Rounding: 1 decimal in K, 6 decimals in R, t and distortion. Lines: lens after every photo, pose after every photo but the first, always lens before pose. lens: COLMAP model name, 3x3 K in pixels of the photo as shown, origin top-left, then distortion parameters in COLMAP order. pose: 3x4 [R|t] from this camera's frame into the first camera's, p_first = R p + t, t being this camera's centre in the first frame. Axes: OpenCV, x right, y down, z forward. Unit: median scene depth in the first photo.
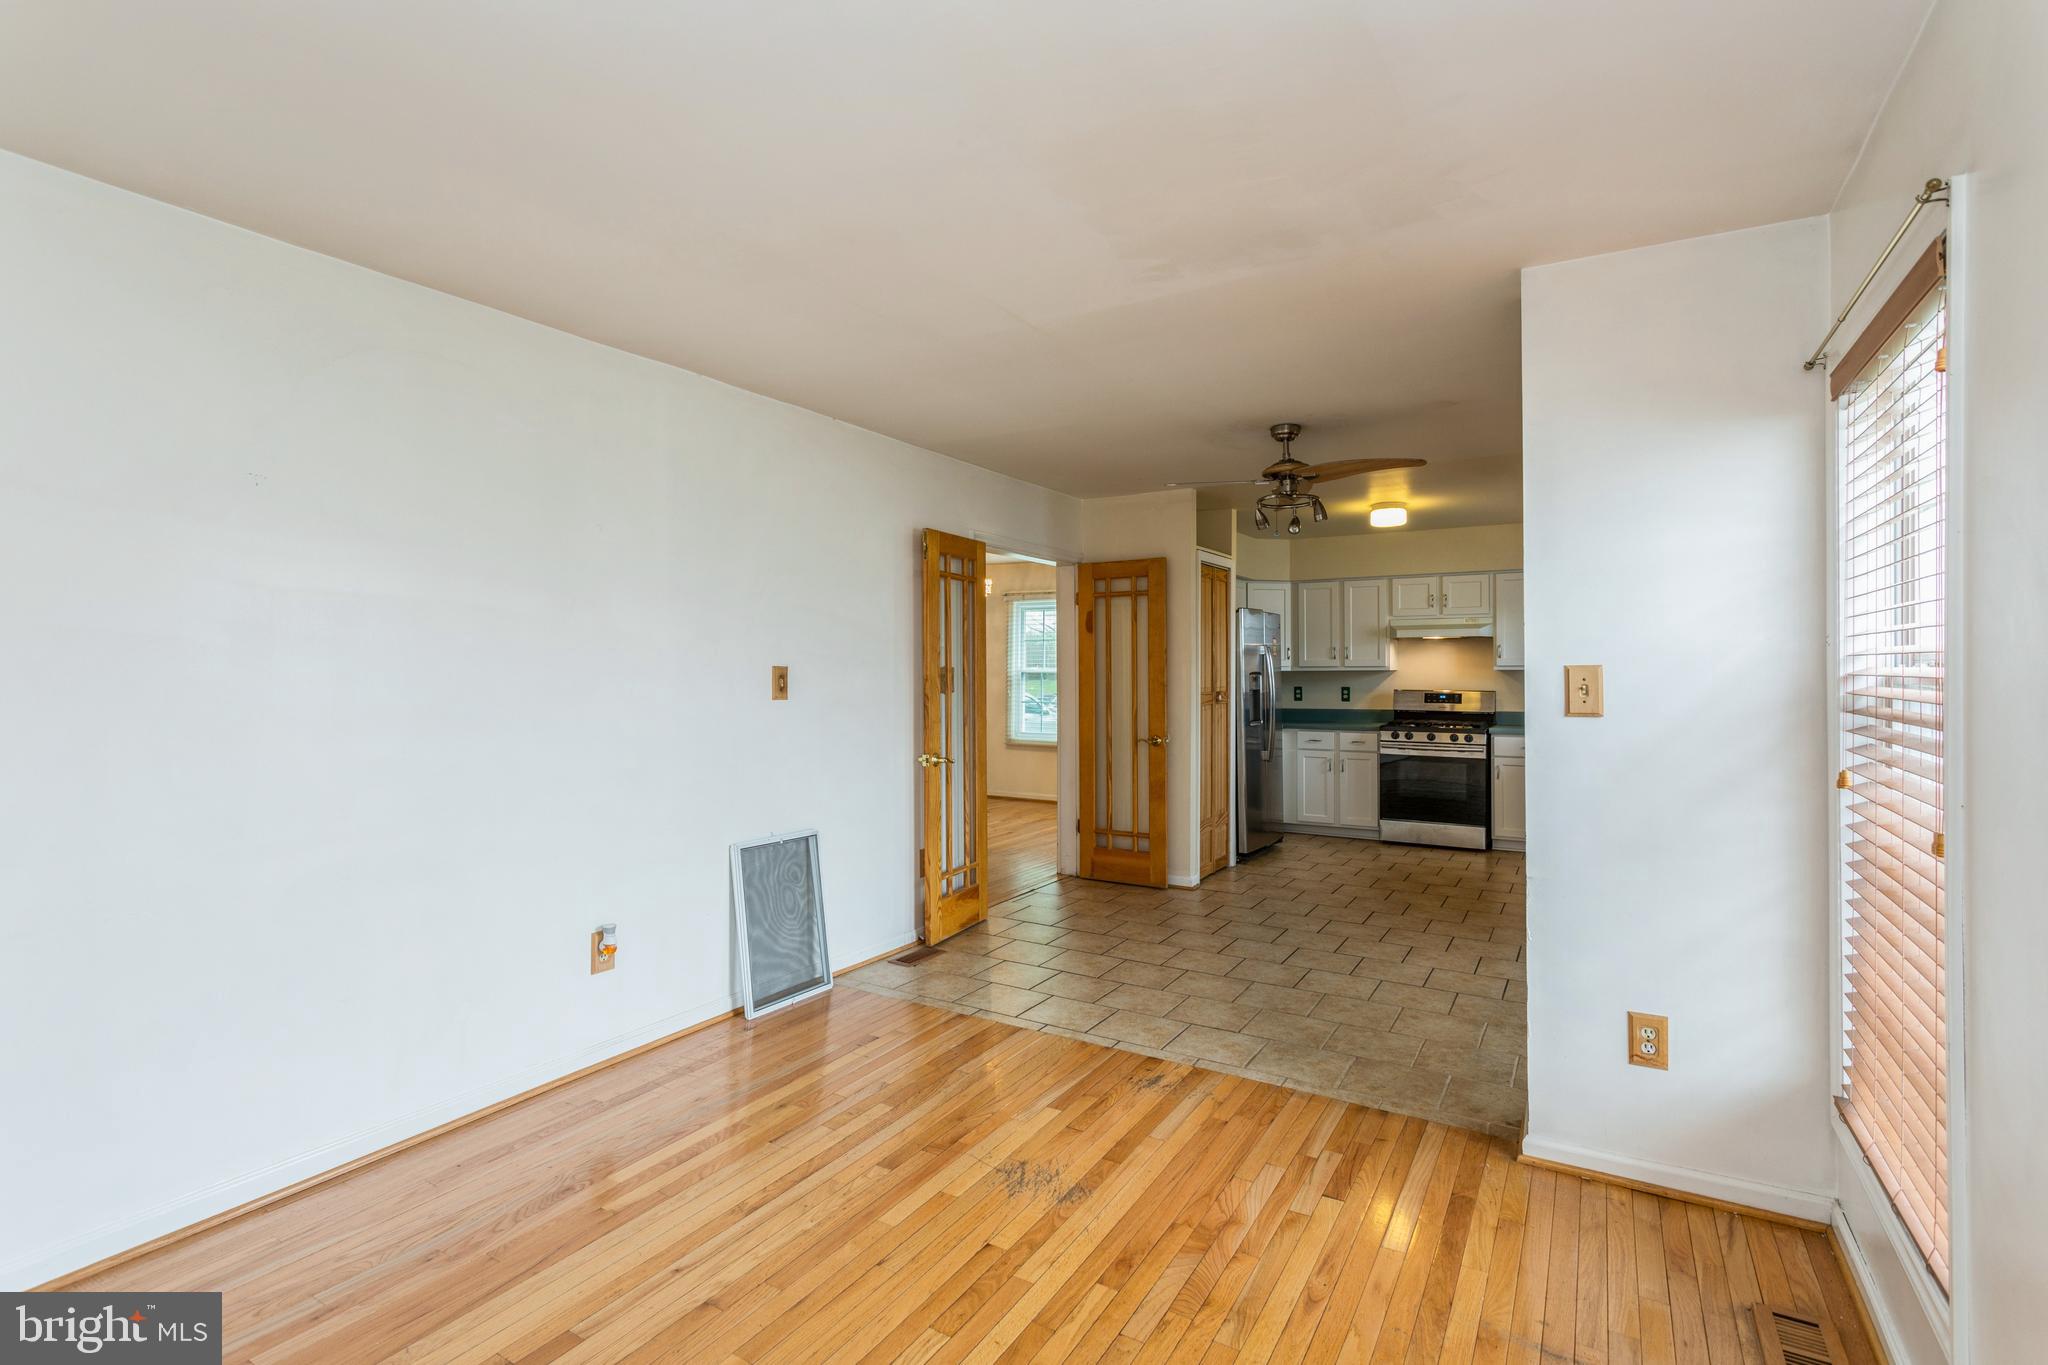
lens RADIAL K [[970.1, 0, 1016.9], [0, 970.1, 668.8], [0, 0, 1]] dist [0.004206, 0.000514]
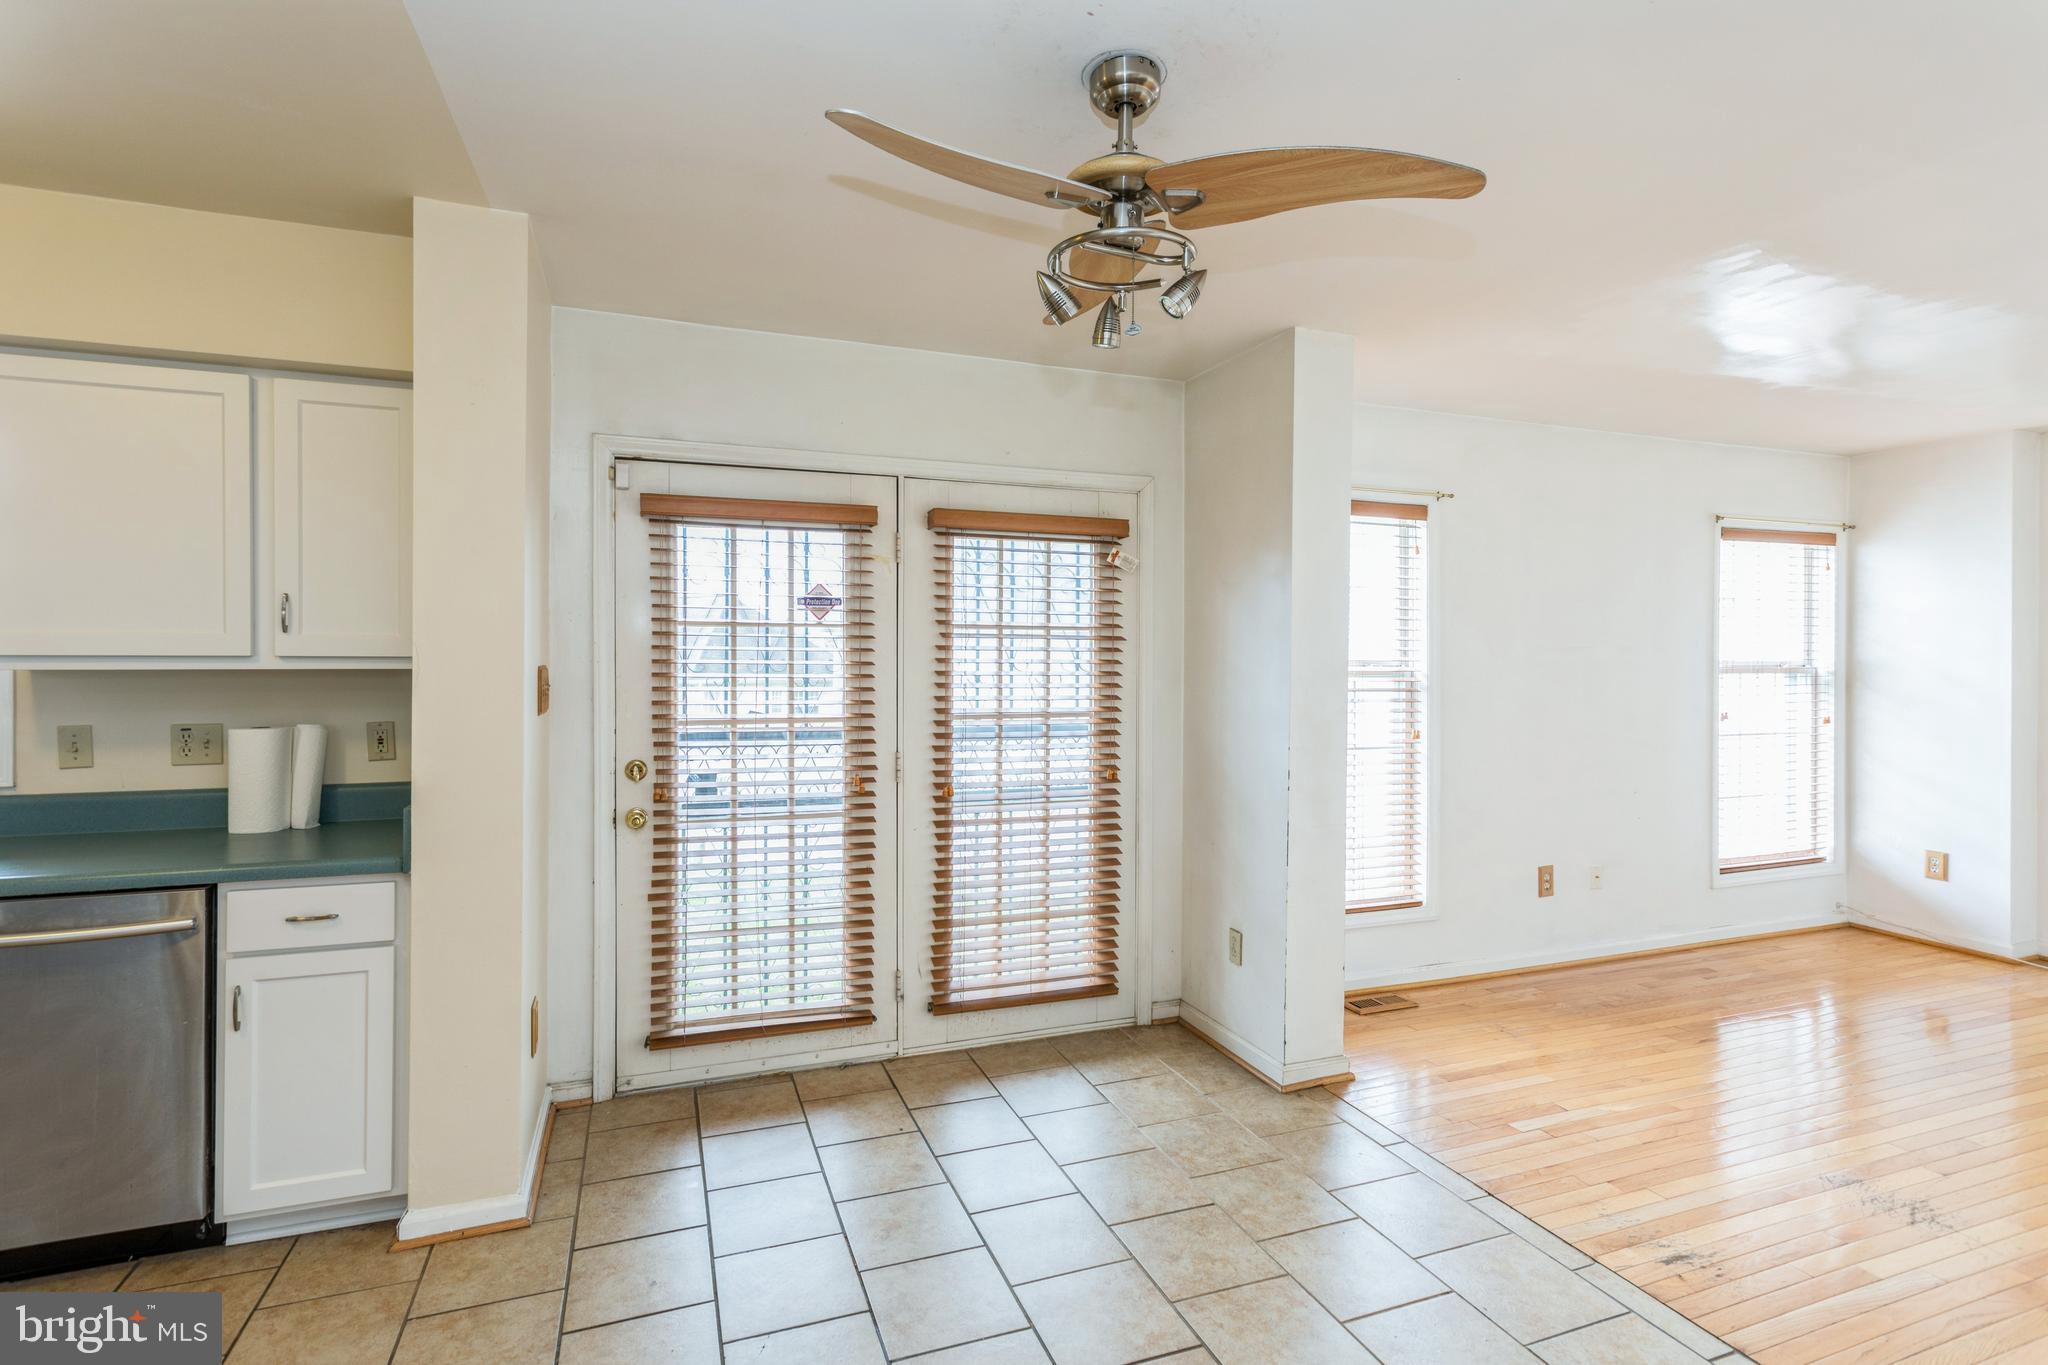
lens RADIAL K [[970.1, 0, 1025.0], [0, 970.1, 669.1], [0, 0, 1]] dist [0.004206, 0.000514]
pose [[-0.783835, -0.002259, 0.620965, 0.057055], [-0.001729, 0.999997, 0.001455, 0.000489], [-0.620967, 0.000067, -0.783837, 1.378828]]
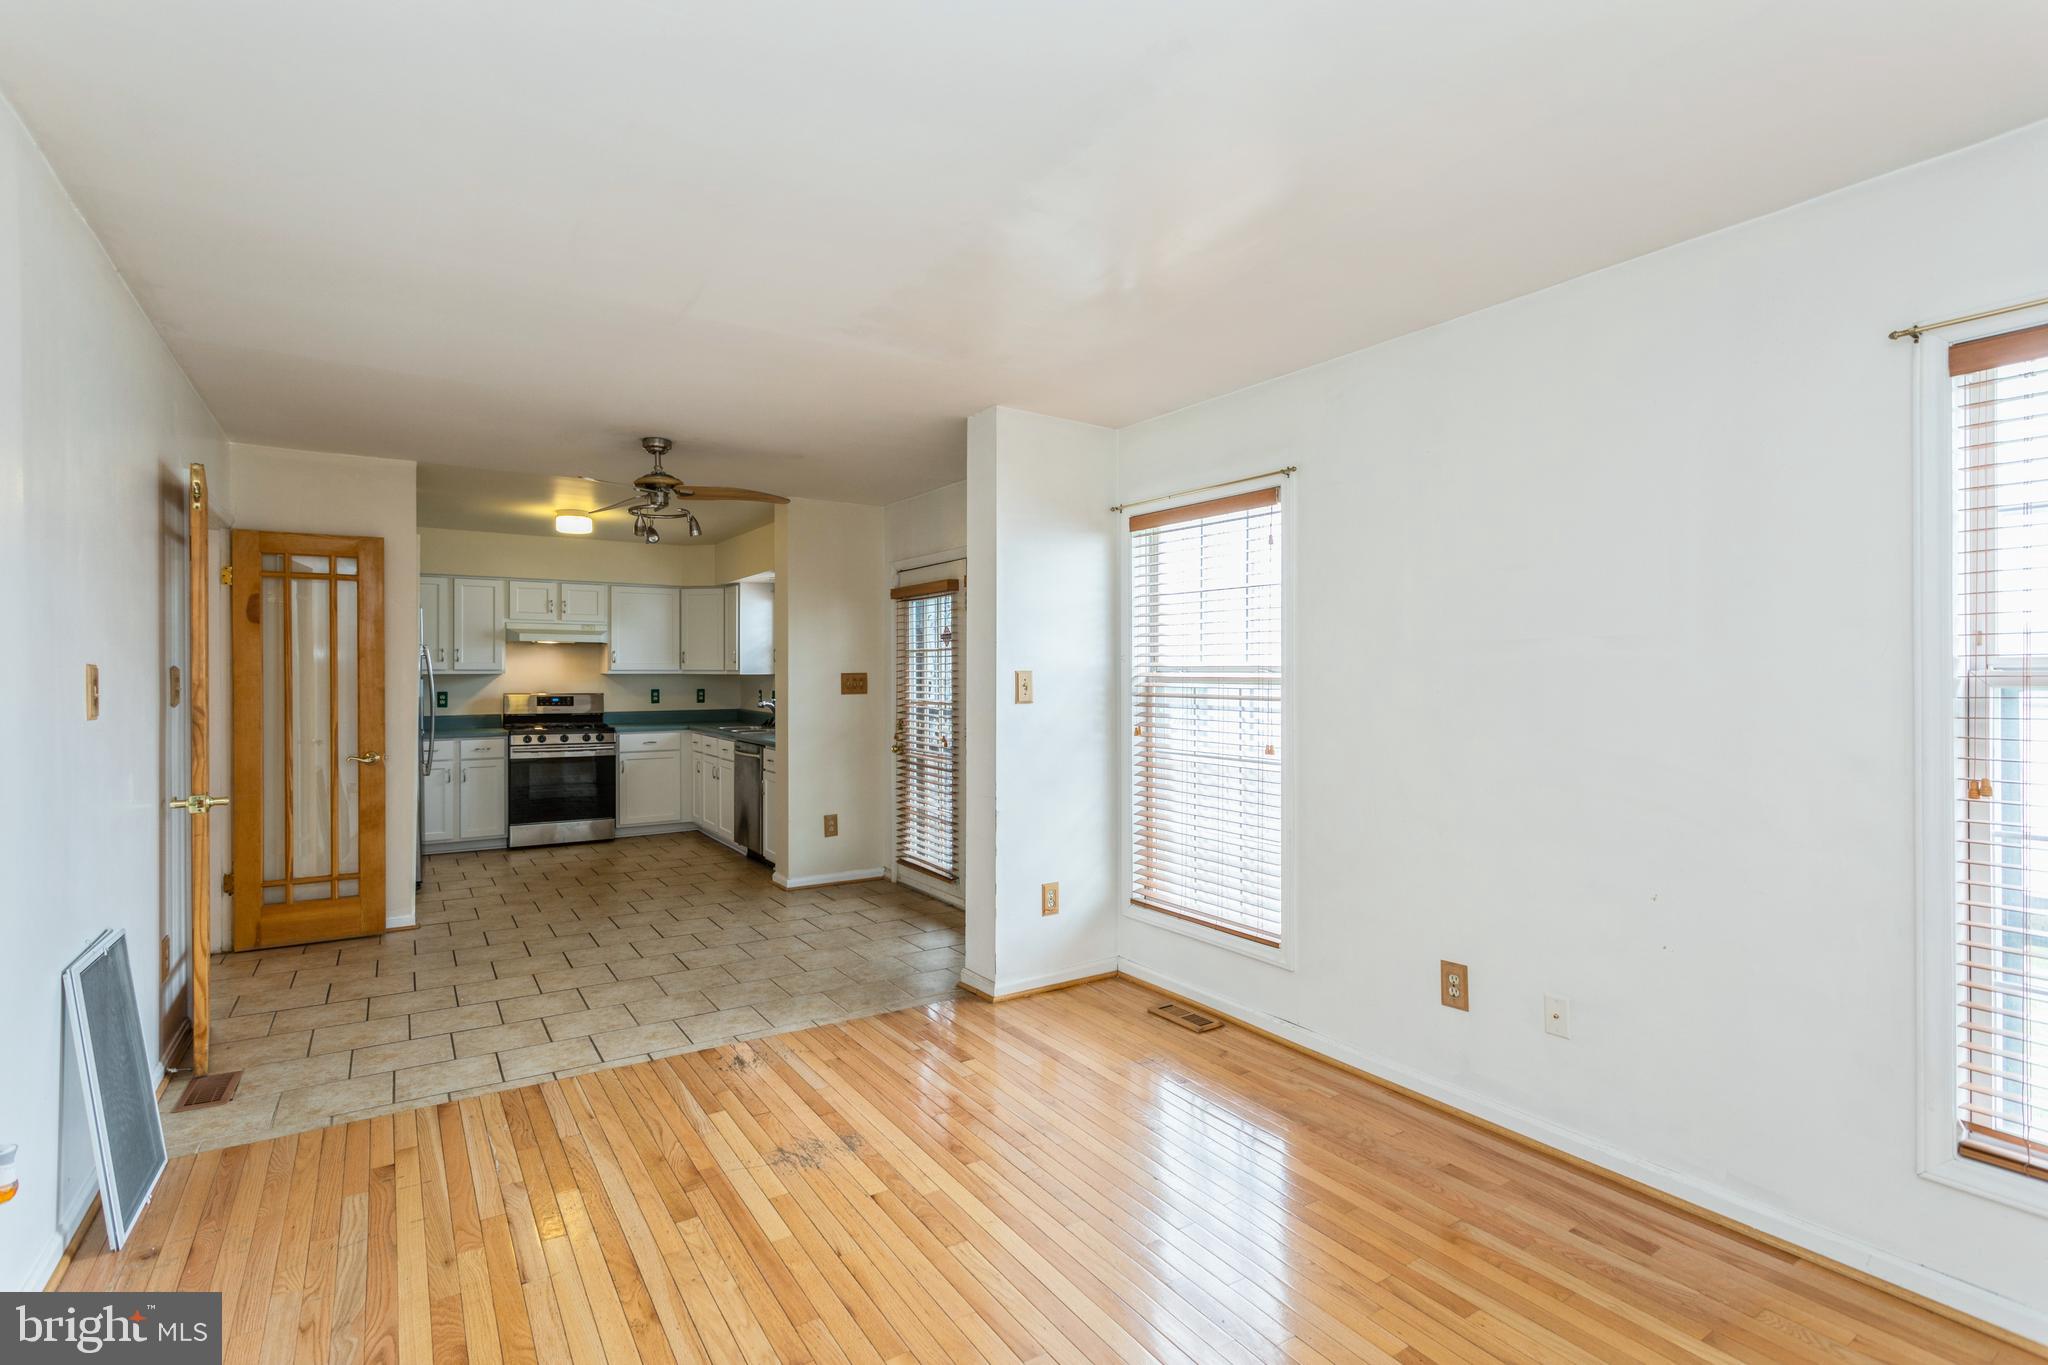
lens RADIAL K [[970.1, 0, 1019.2], [0, 970.1, 670.0], [0, 0, 1]] dist [0.004206, 0.000514]
pose [[0.430700, 0.005715, 0.902477, -0.511590], [-0.002658, 0.999984, -0.005064, 0.002371], [-0.902491, -0.000218, 0.430708, 0.203682]]
